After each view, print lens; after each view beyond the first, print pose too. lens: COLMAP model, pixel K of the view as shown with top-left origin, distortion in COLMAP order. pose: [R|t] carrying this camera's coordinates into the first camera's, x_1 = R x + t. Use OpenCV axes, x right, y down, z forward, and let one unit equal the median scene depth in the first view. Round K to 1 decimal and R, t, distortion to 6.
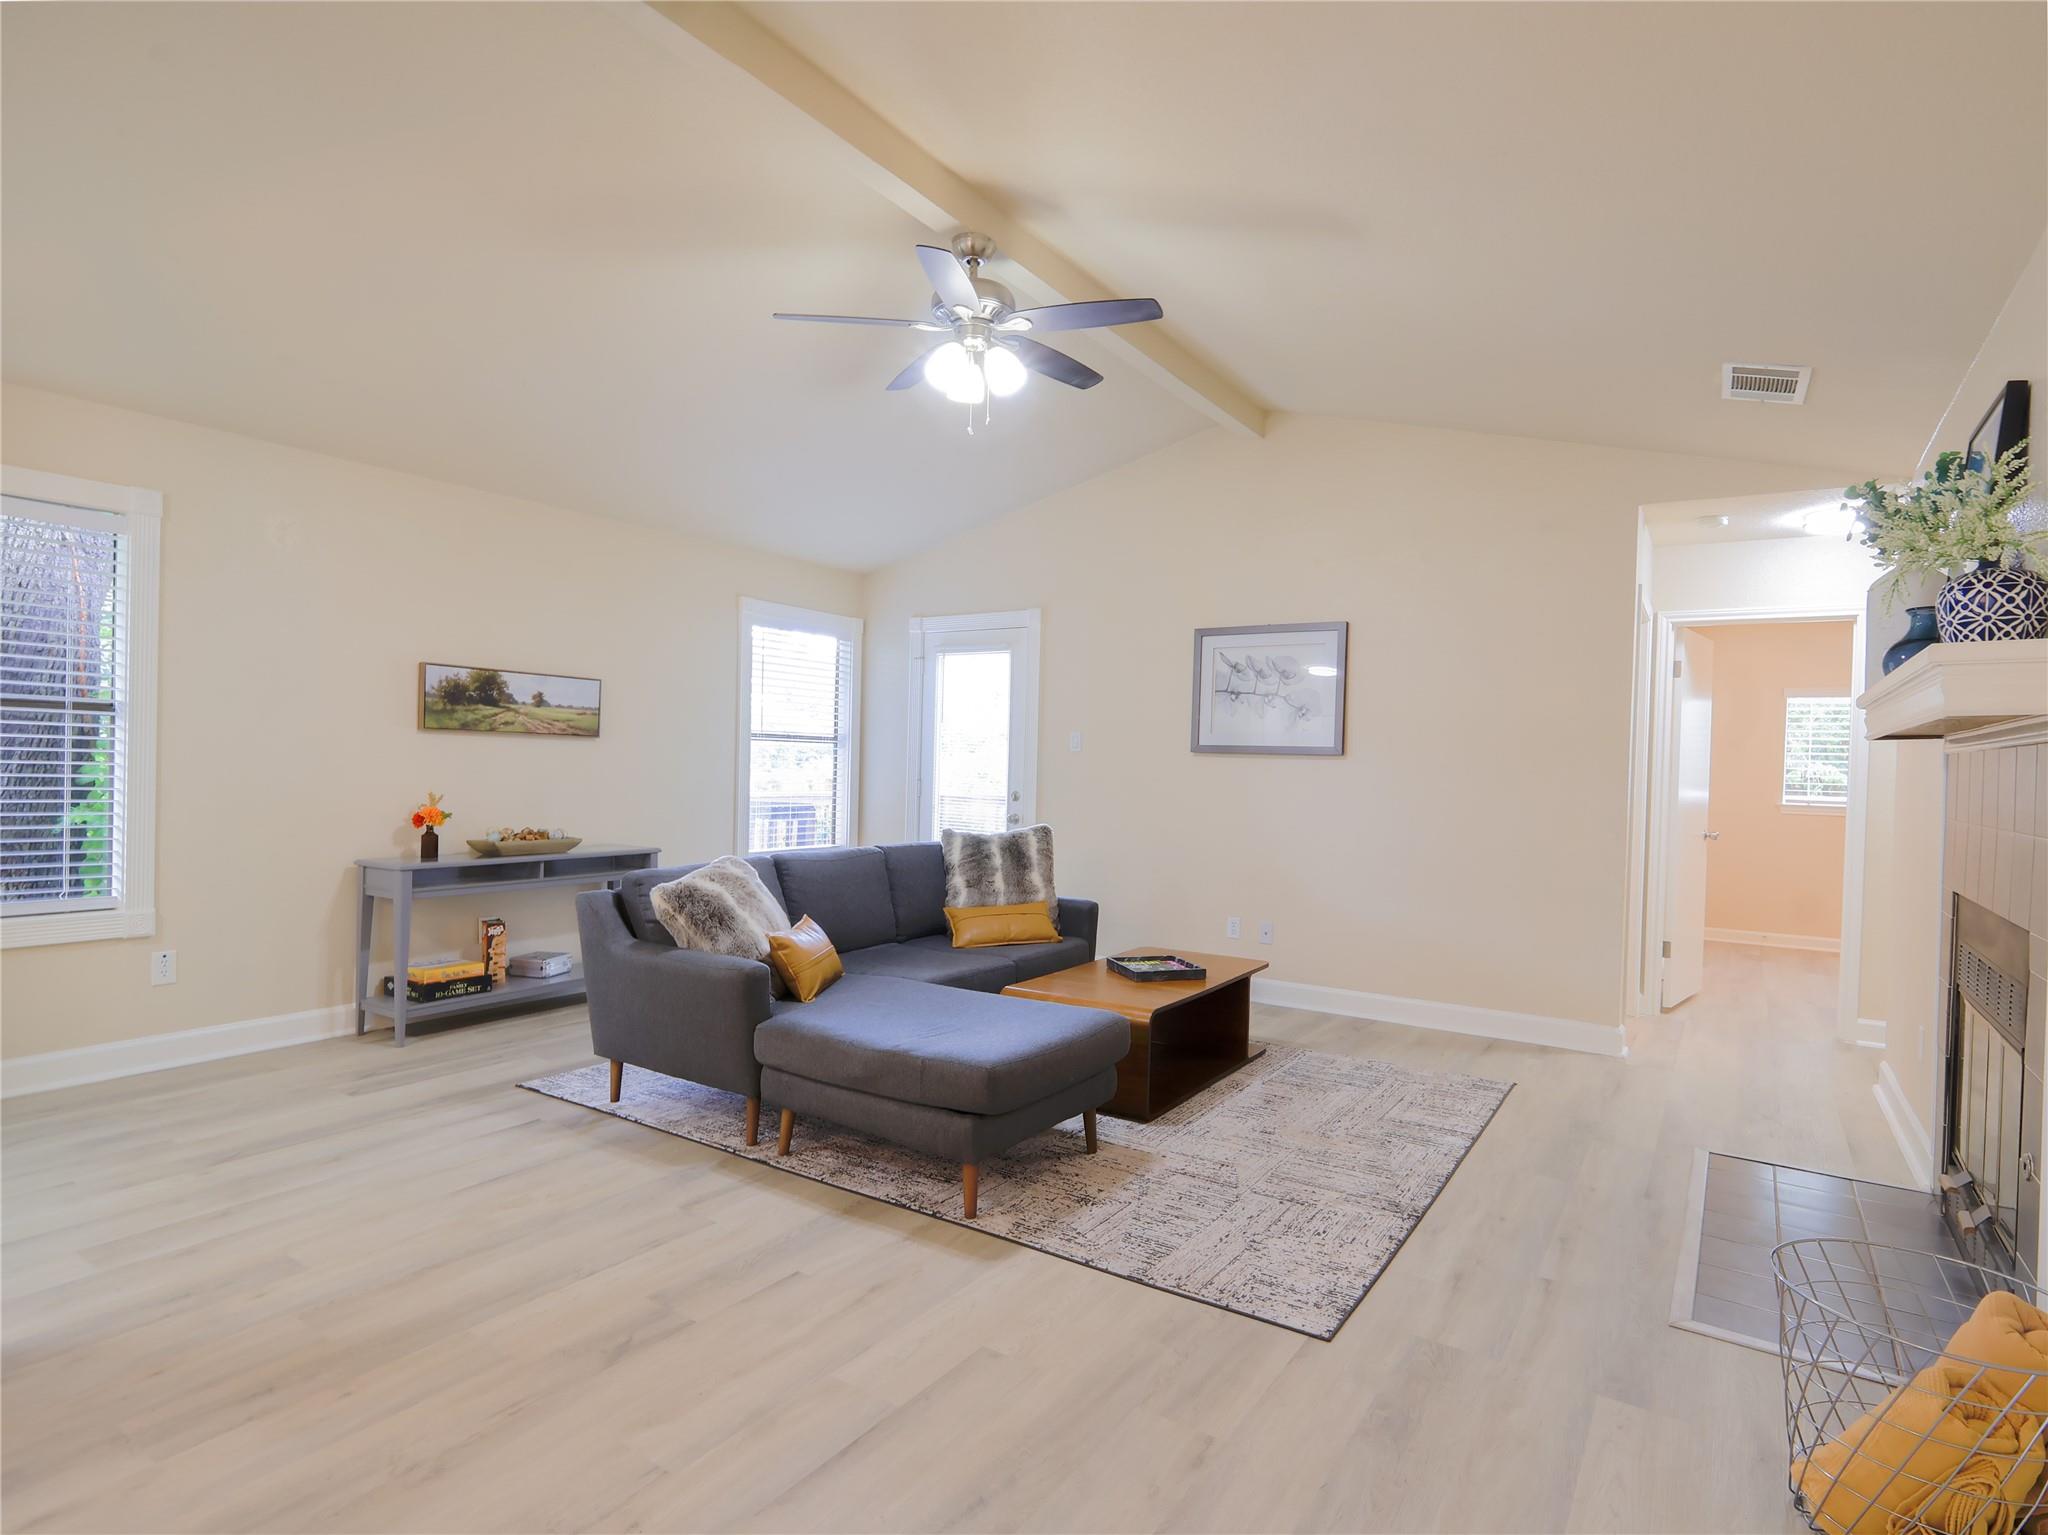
lens RADIAL K [[1070.8, 0, 1020.1], [0, 1070.8, 761.6], [0, 0, 1]] dist [-0.037500, -0.002021]
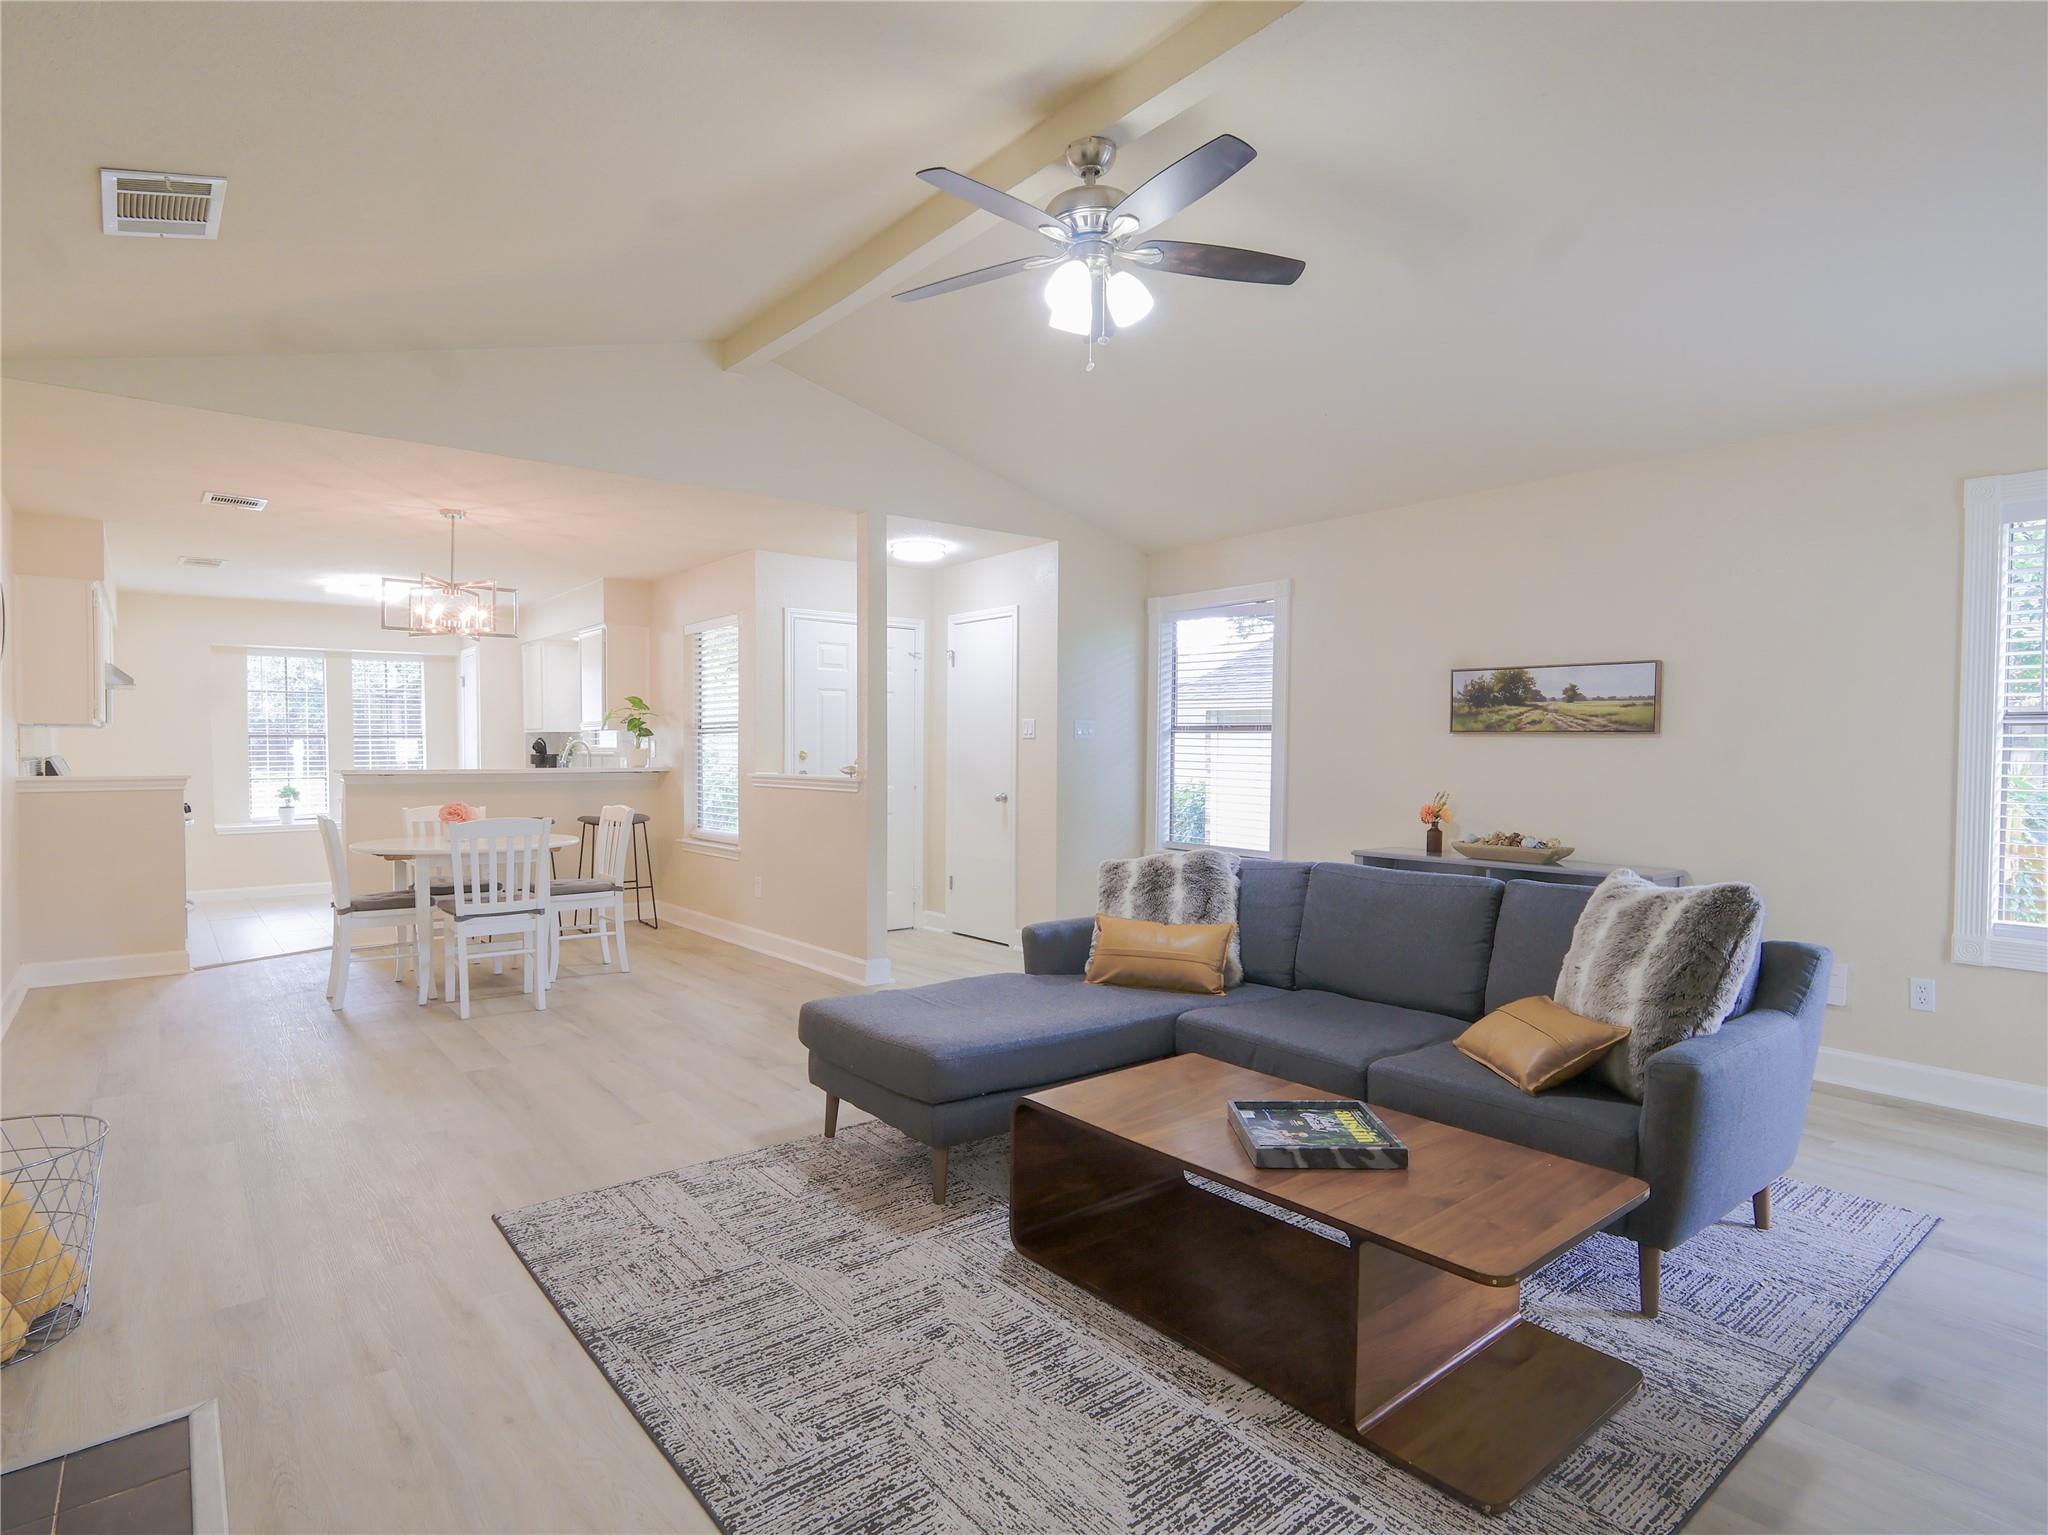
lens RADIAL K [[1070.8, 0, 1011.5], [0, 1070.8, 771.2], [0, 0, 1]] dist [-0.037500, -0.002021]
pose [[-0.292807, -0.003956, -0.956163, 0.582048], [-0.010357, 0.999946, -0.000966, 0.013998], [0.956116, 0.009620, -0.292832, 0.873003]]
